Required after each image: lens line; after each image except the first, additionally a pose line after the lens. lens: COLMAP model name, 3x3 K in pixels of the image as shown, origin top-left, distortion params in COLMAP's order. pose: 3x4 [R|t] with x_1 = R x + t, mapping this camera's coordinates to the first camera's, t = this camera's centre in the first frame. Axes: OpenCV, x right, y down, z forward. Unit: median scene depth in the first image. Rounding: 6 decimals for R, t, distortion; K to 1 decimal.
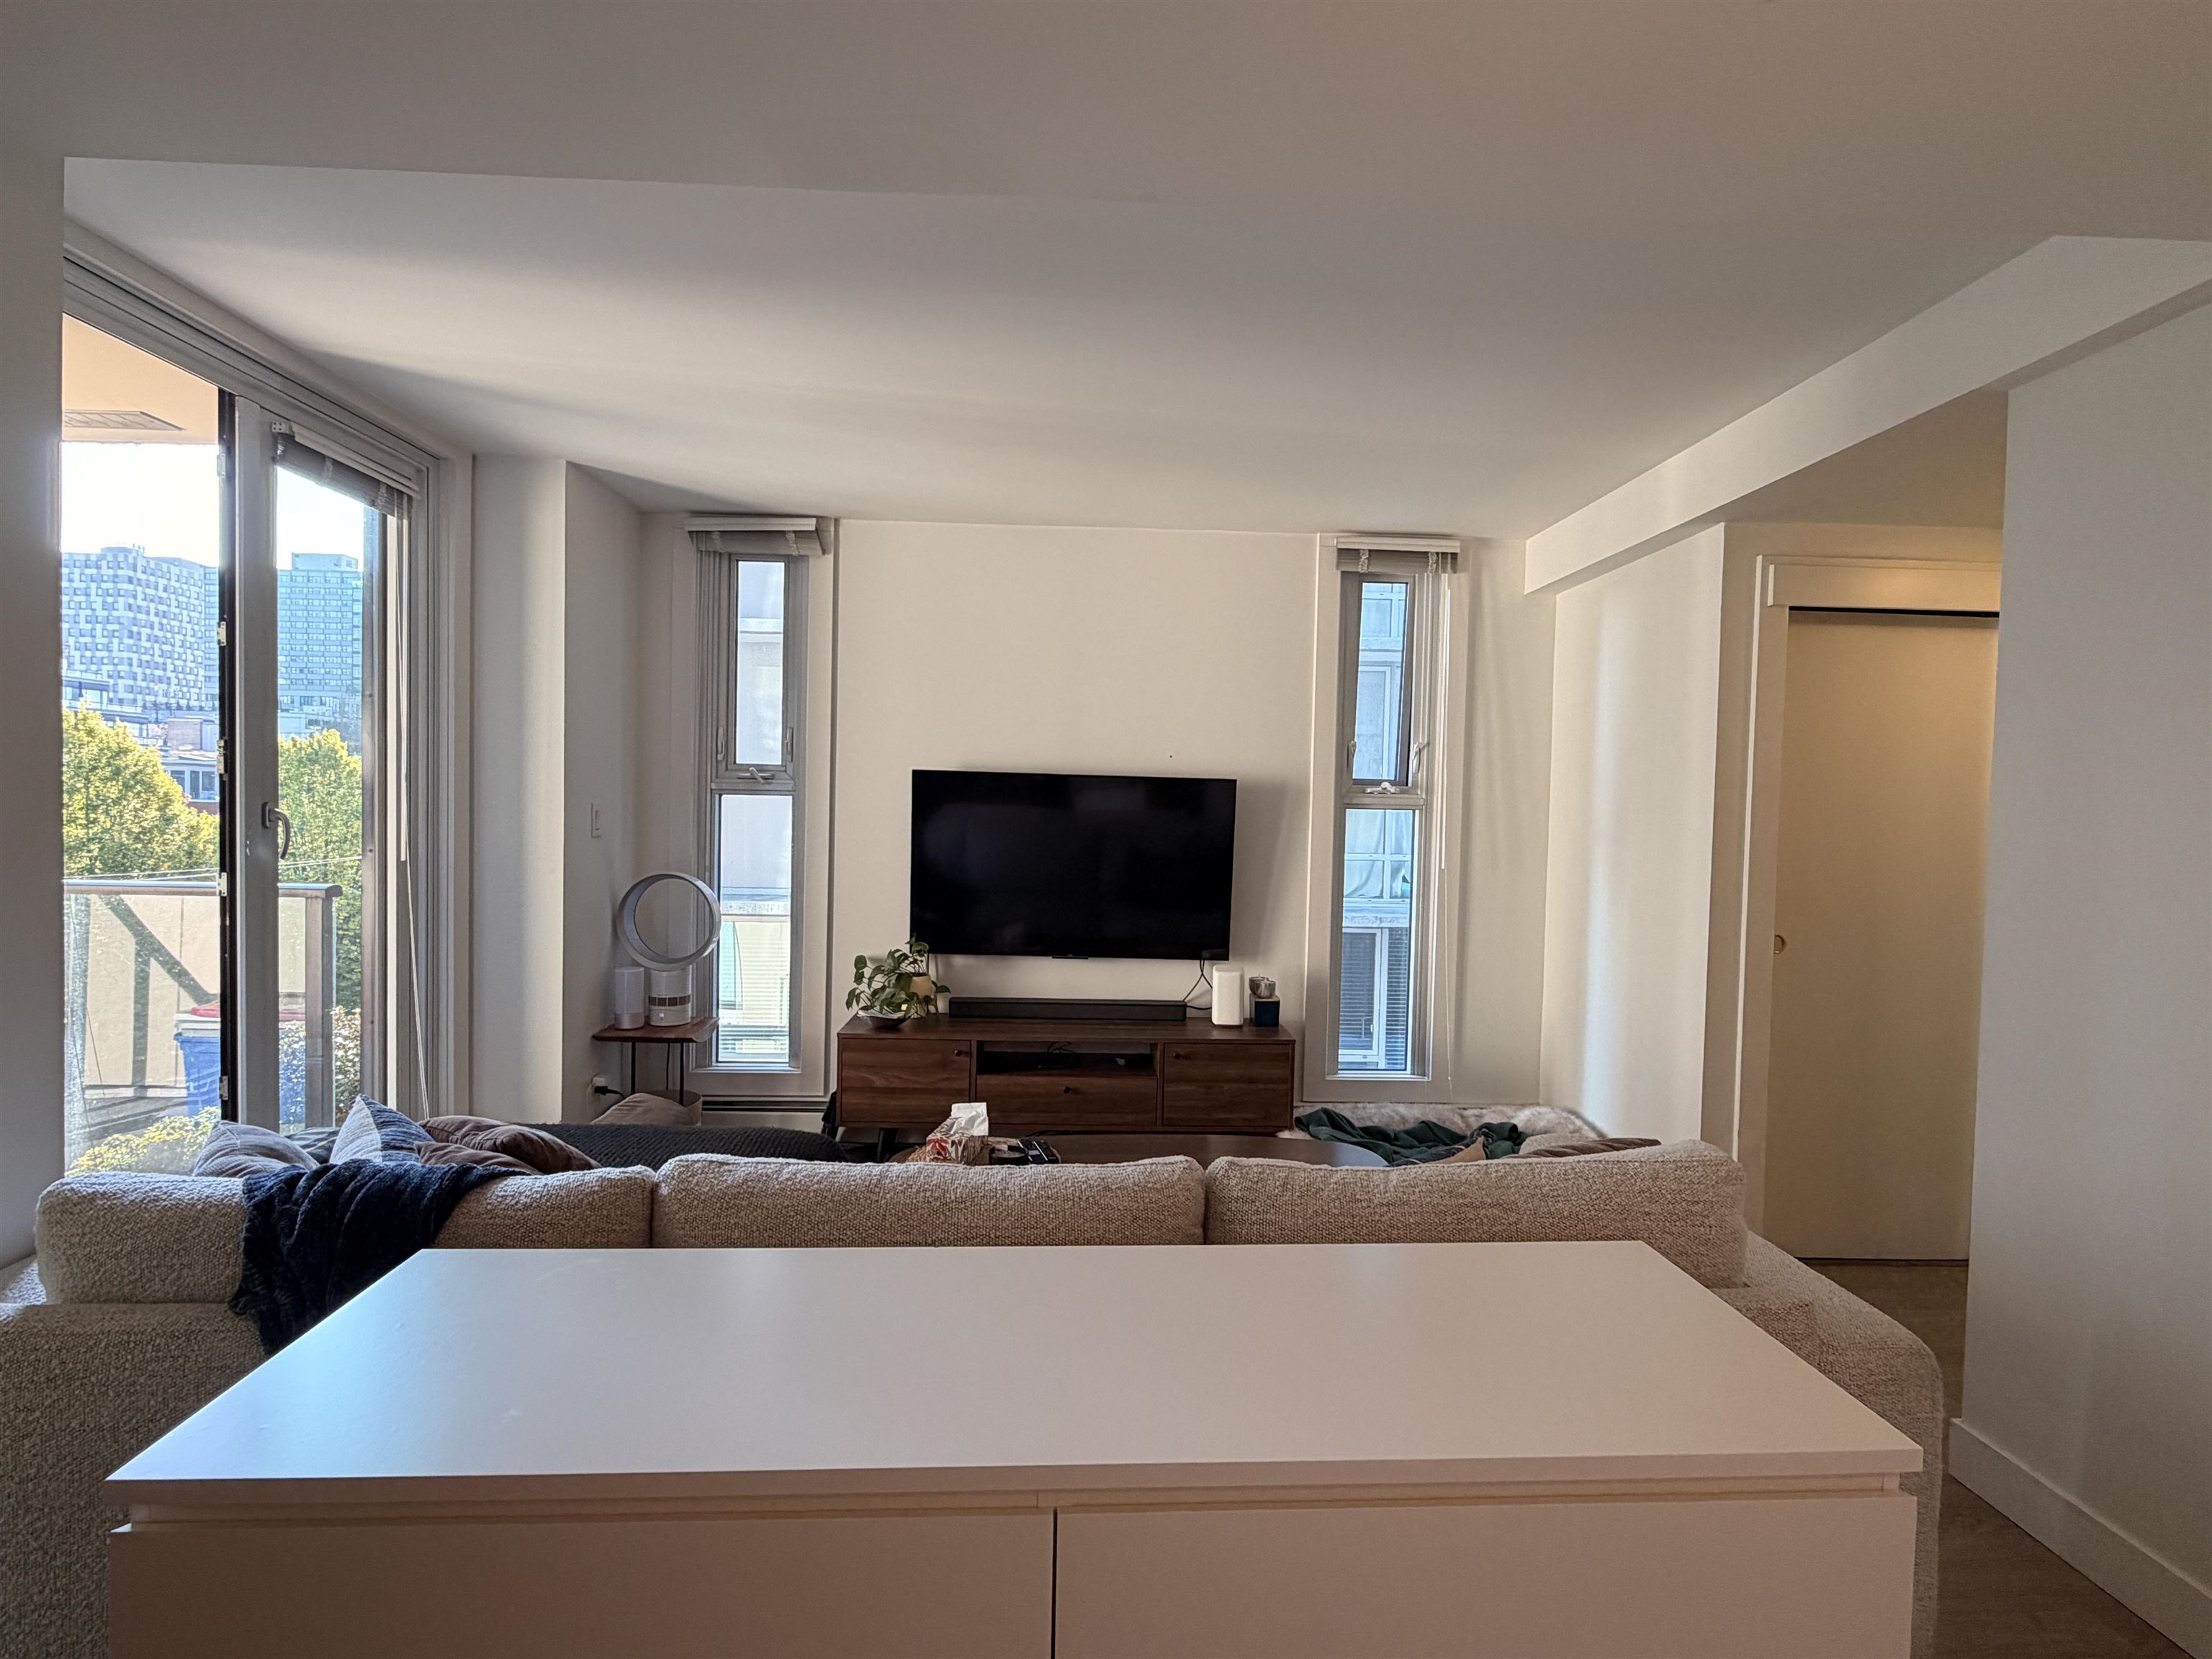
lens RADIAL K [[1101.9, 0, 1119.0], [0, 1101.9, 835.8], [0, 0, 1]] dist [-0.009681, -0.000456]
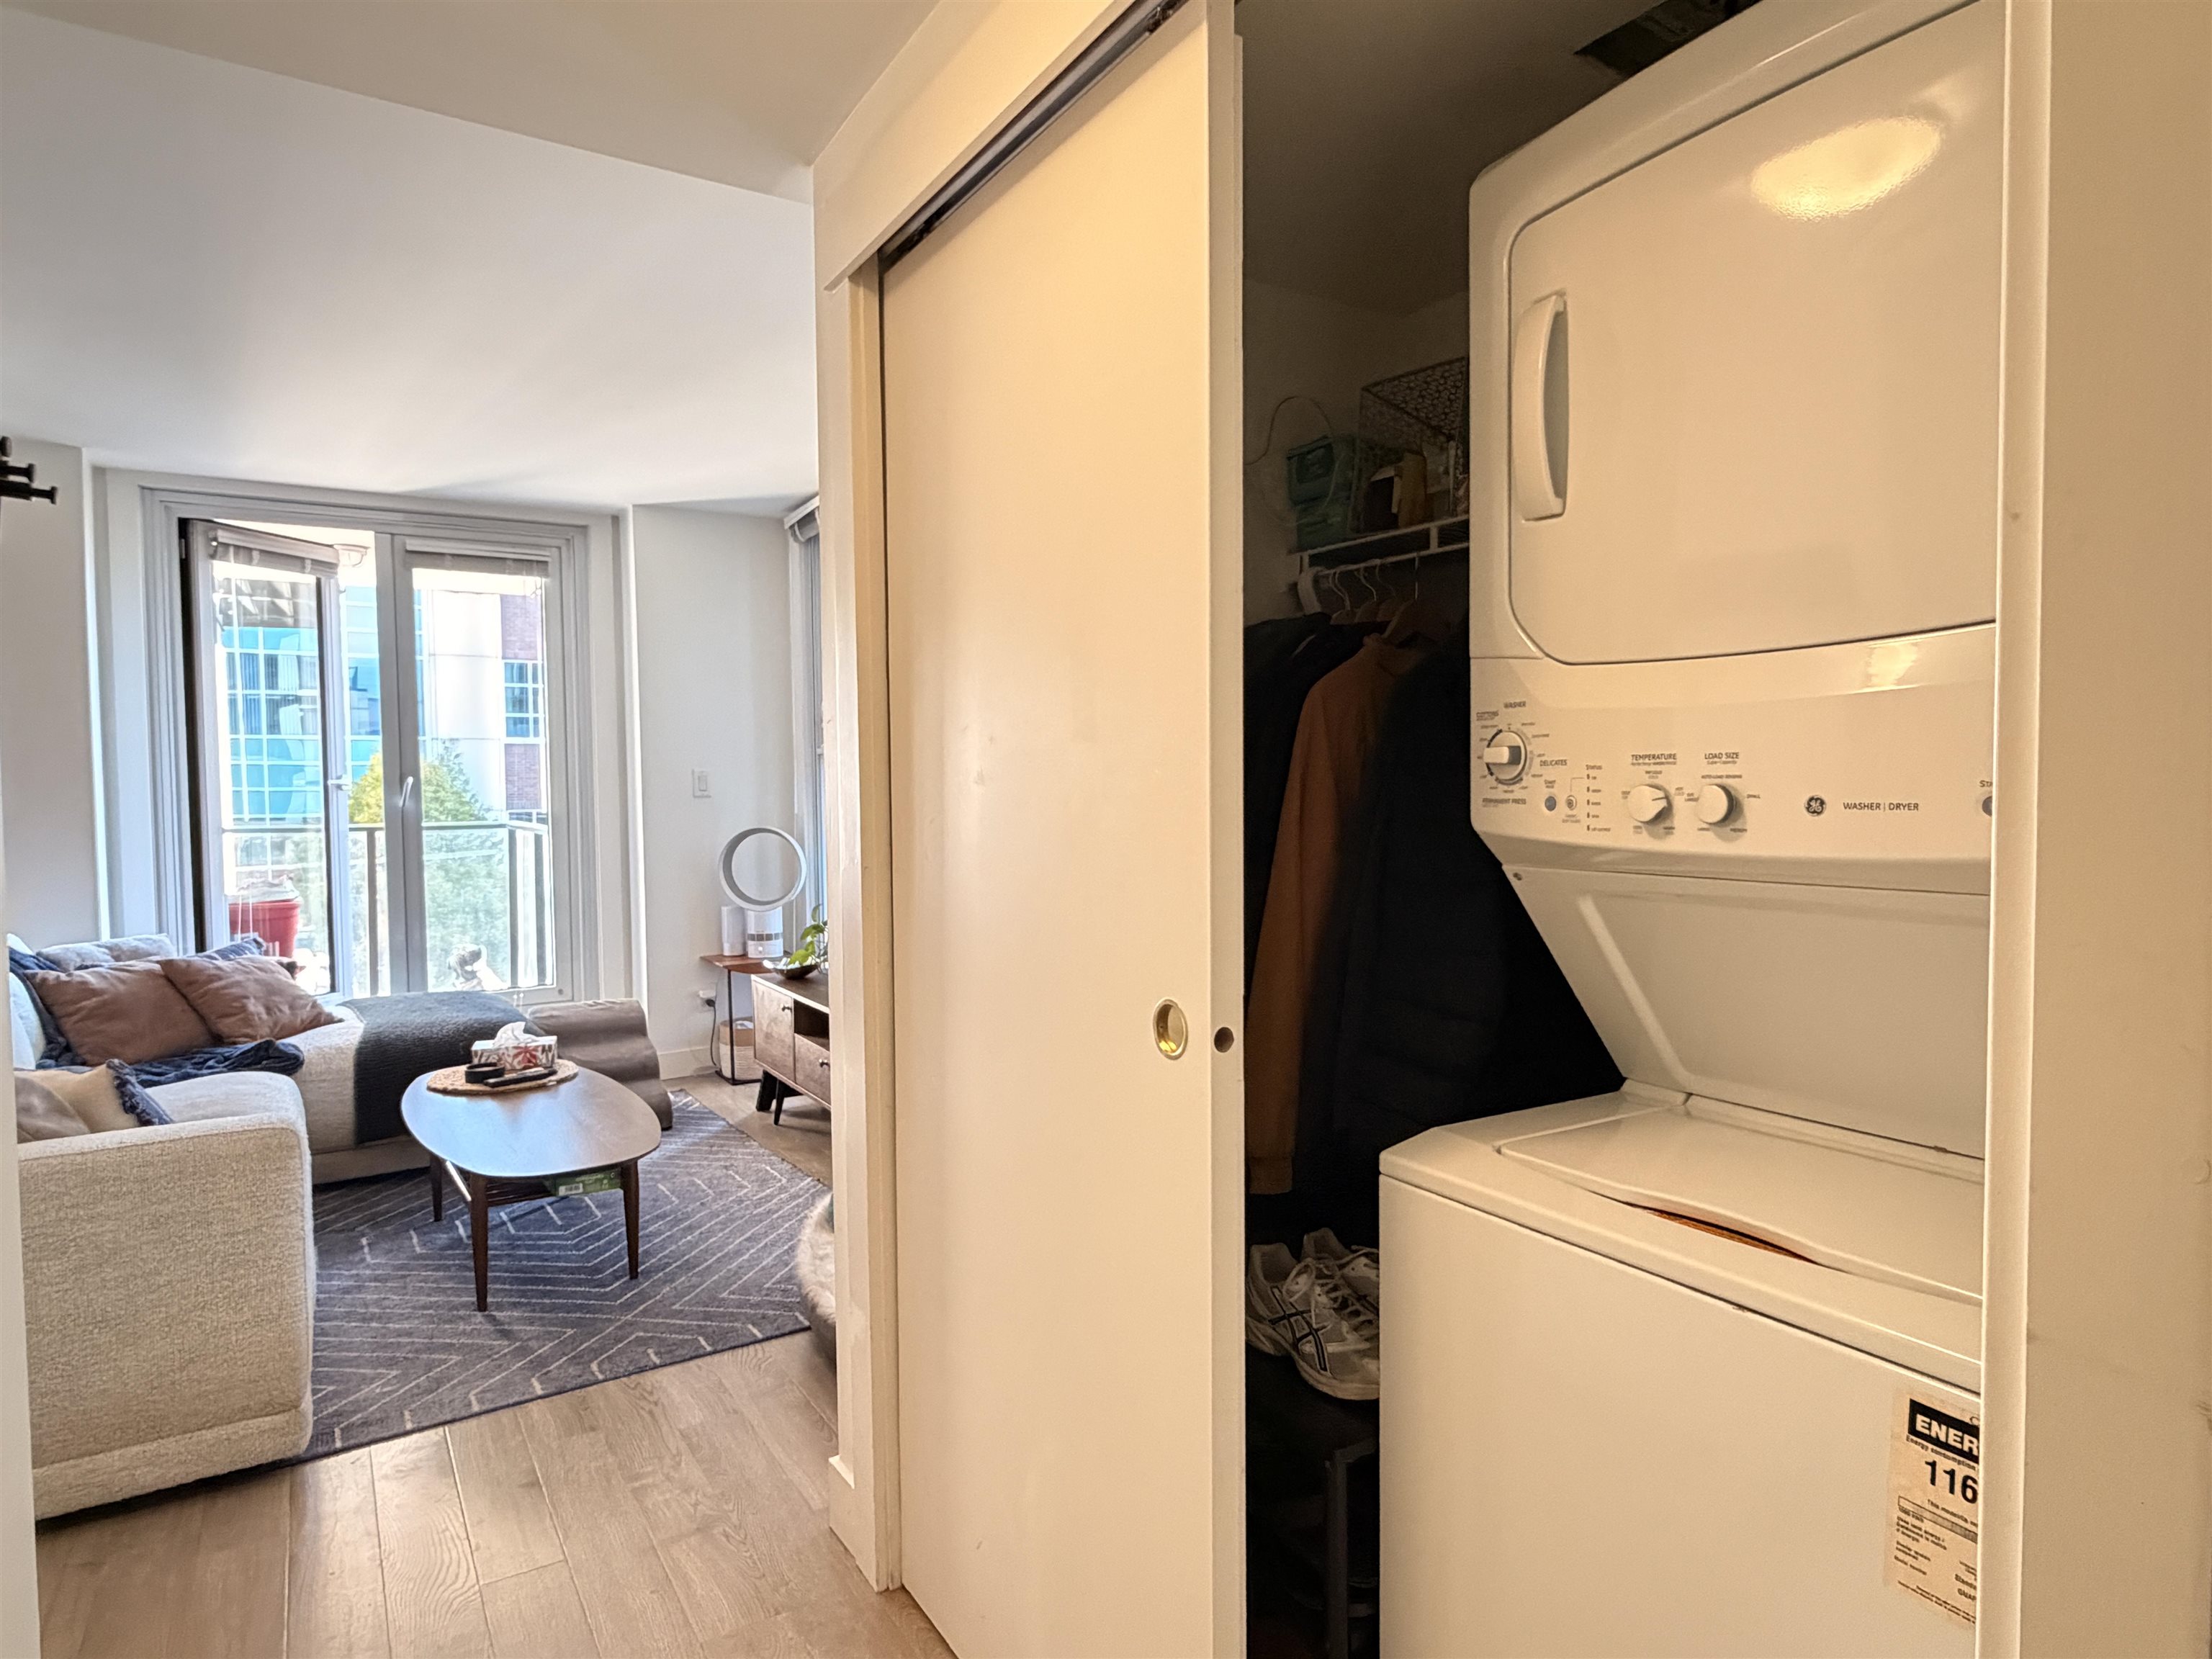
lens RADIAL K [[1213.1, 0, 1084.9], [0, 1213.1, 829.9], [0, 0, 1]] dist [-0.001792, -0.000784]
pose [[0.489022, 0.004151, -0.872261, 0.845840], [-0.002406, 0.999991, 0.003410, 0.029758], [0.872268, 0.000431, 0.489028, 0.643004]]
